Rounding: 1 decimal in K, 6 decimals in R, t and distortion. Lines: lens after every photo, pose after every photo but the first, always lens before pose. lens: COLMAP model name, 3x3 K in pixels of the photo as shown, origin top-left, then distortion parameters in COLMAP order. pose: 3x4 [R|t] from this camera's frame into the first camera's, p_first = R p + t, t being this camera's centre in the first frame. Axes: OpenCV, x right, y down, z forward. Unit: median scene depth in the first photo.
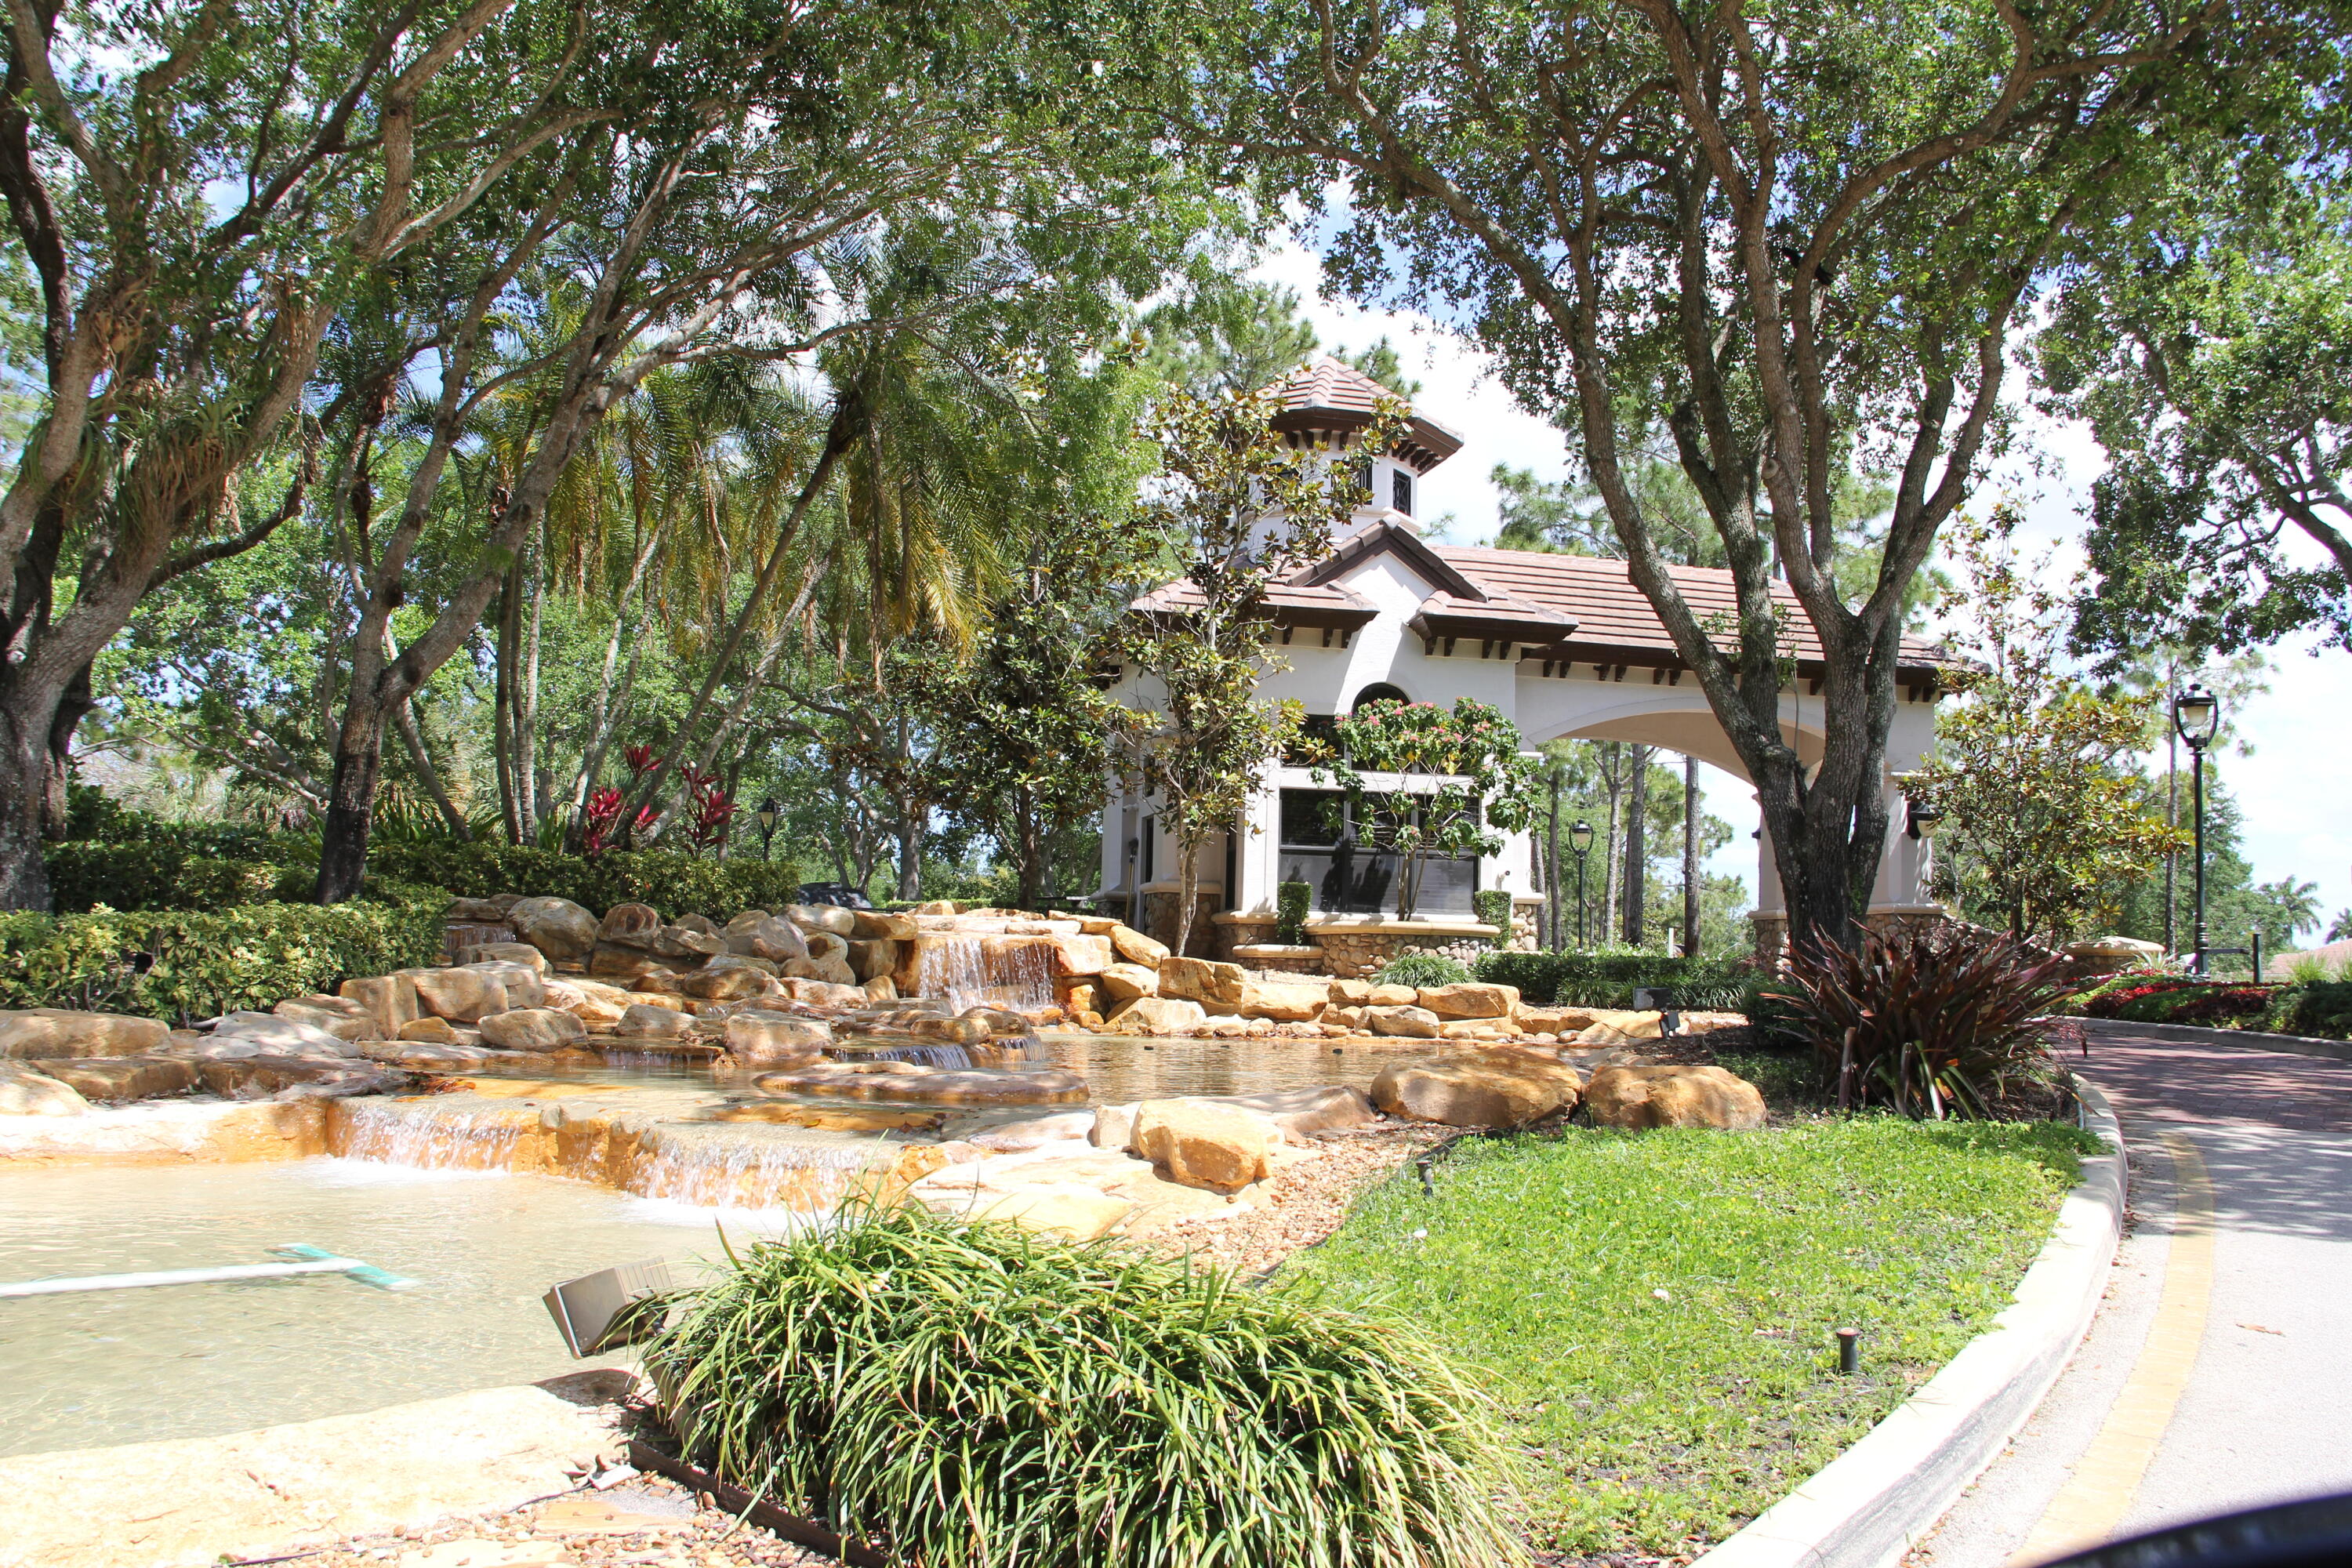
lens RADIAL K [[1939.4, 0, 1248.8], [0, 1939.4, 821.7], [0, 0, 1]] dist [-0.204615, 0.167195]
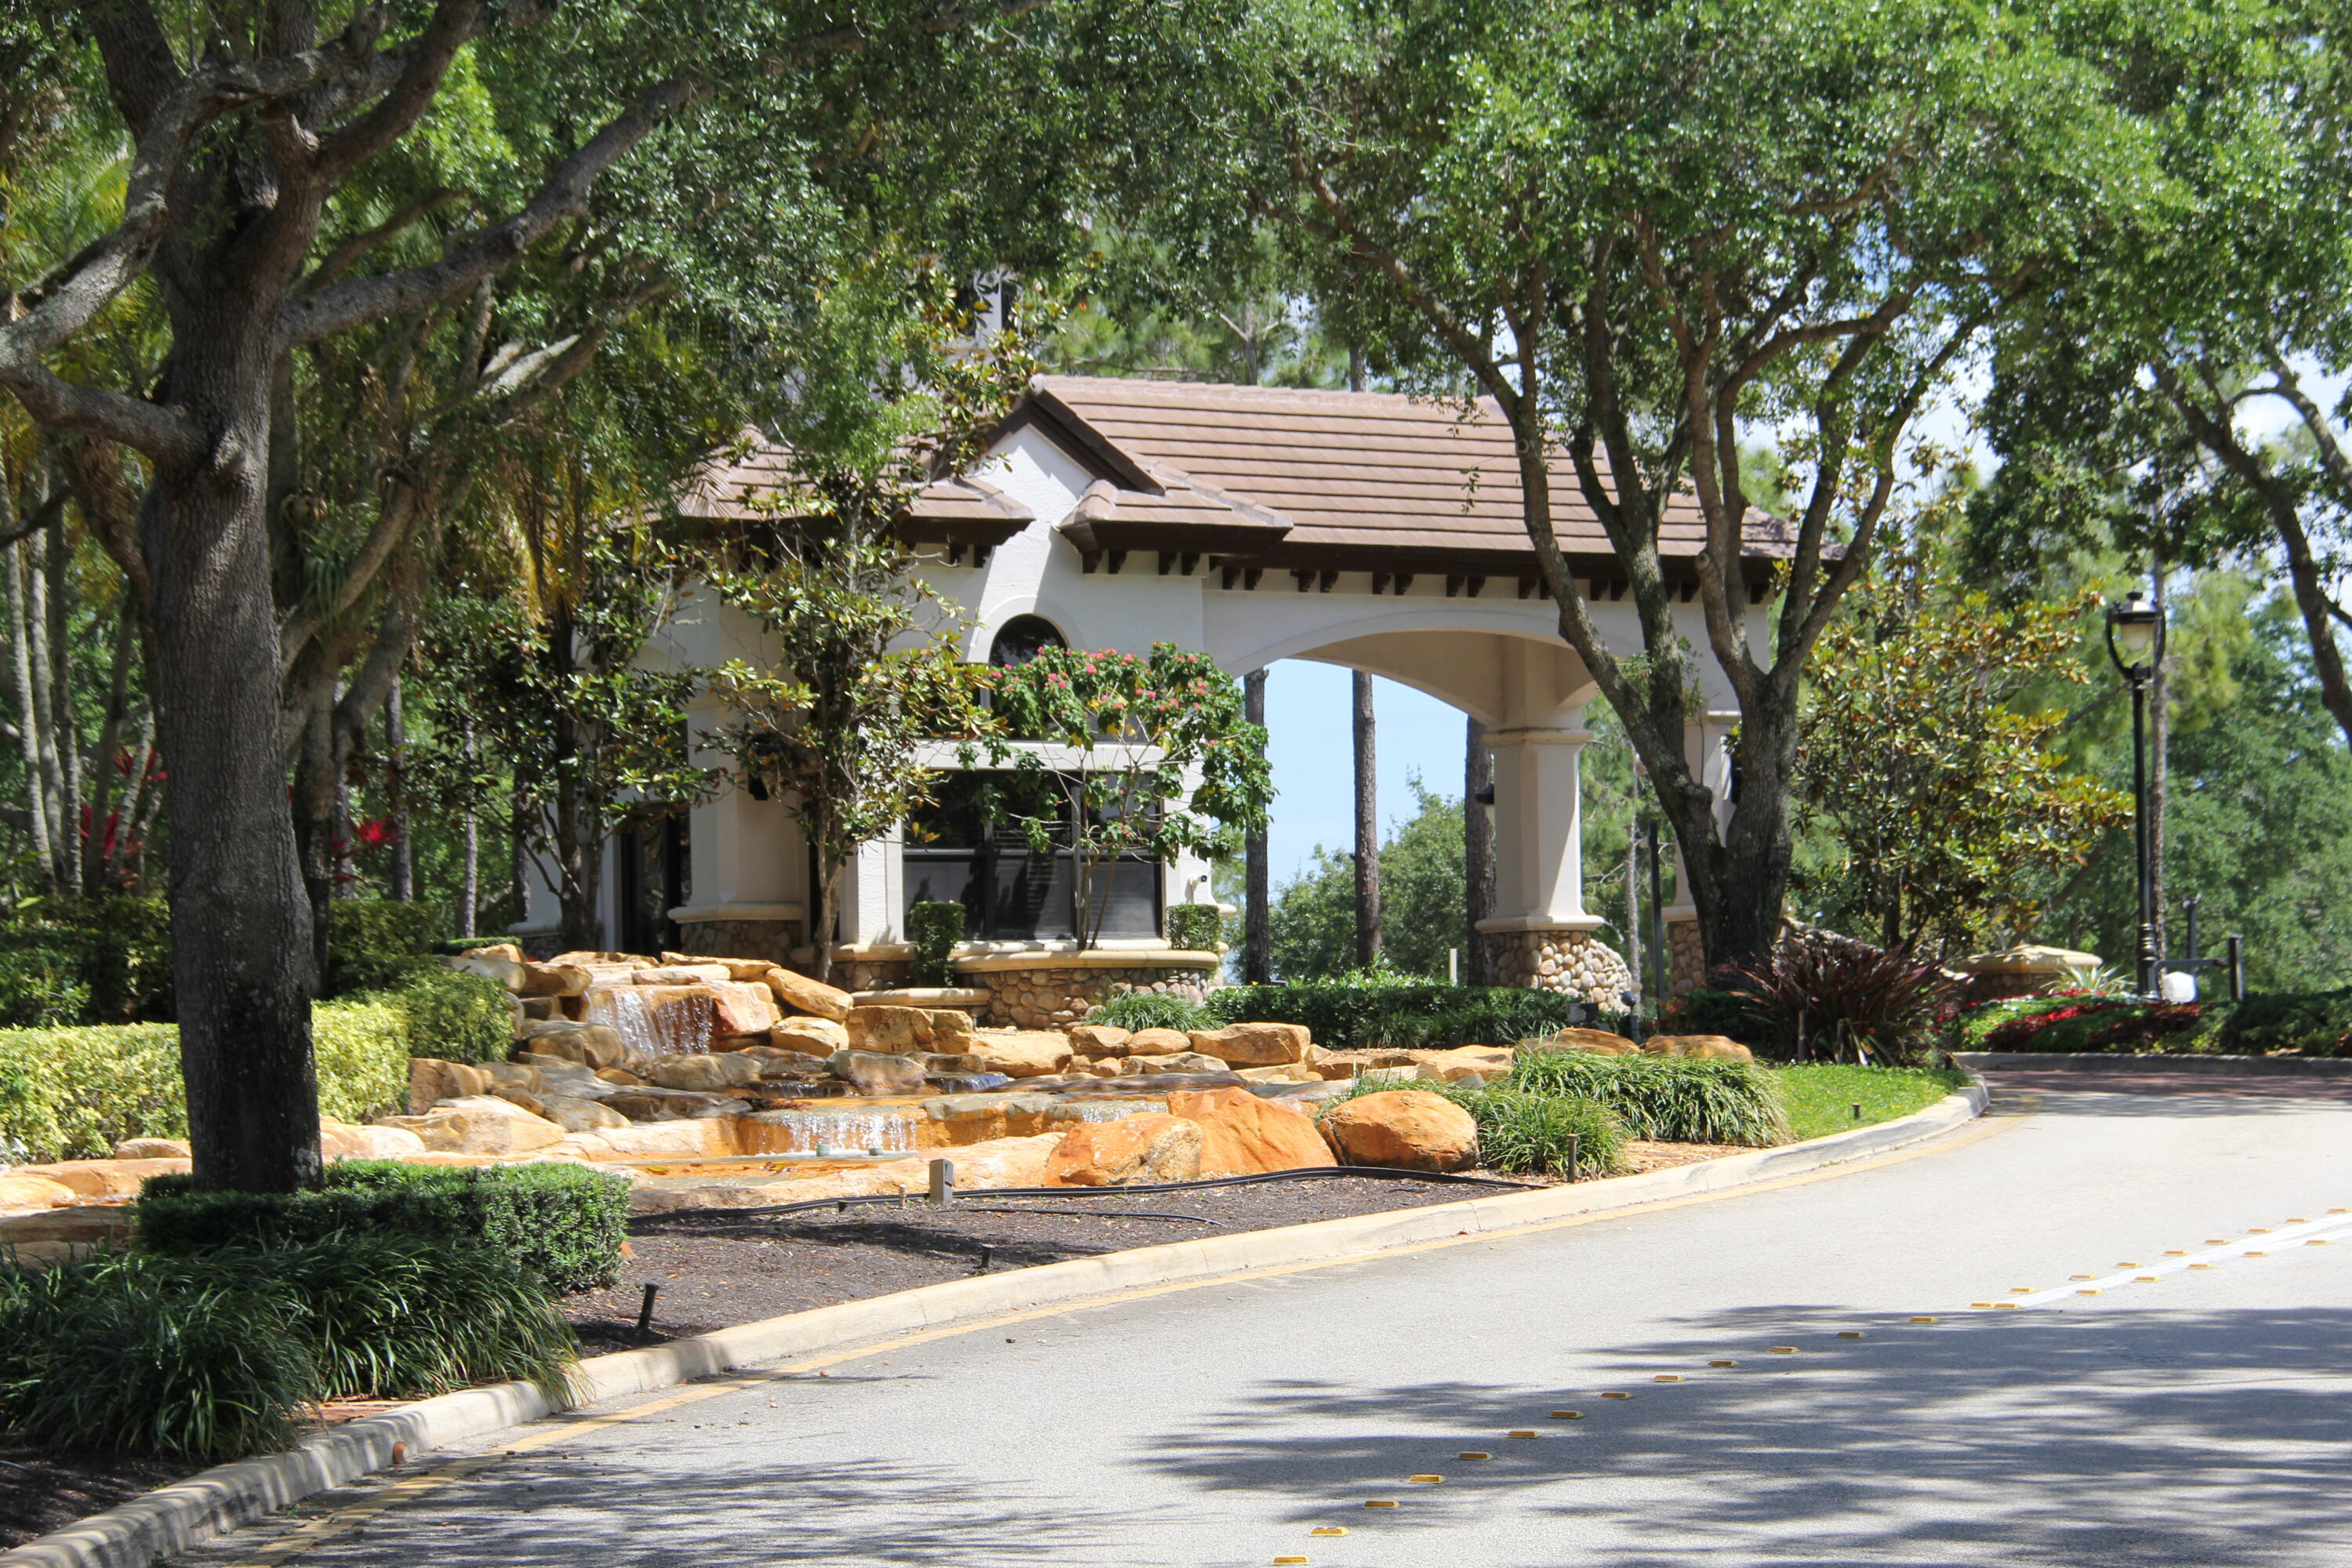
lens RADIAL K [[6509.2, 0, 1293.9], [0, 6509.2, 788.3], [0, 0, 1]] dist [0.419945, -0.254587]
pose [[0.954399, -0.024477, 0.297528, -0.561775], [0.016266, 0.999416, 0.030043, -0.080282], [-0.298089, -0.023834, 0.954240, -1.335729]]
